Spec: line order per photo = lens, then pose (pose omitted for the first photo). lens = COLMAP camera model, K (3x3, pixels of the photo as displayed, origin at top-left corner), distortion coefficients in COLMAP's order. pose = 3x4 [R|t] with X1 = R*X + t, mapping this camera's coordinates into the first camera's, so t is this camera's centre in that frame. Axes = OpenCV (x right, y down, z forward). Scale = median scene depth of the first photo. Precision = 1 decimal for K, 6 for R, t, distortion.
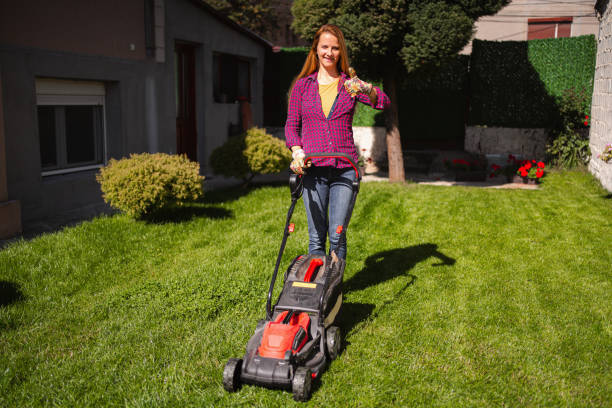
lens RADIAL K [[691.8, 0, 306.0], [0, 691.8, 204.0], [0, 0, 1]] dist [0.010703, 0.036771]
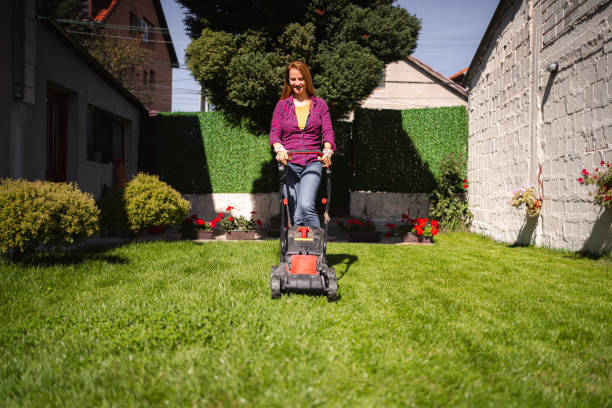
lens RADIAL K [[647.1, 0, 309.1], [0, 647.1, 193.0], [0, 0, 1]] dist [-0.003618, 0.128330]
pose [[0.970391, 0.006251, 0.241458, -0.074302], [0.034281, 0.985981, -0.163295, 0.056841], [-0.239094, 0.166738, 0.956573, 0.176813]]
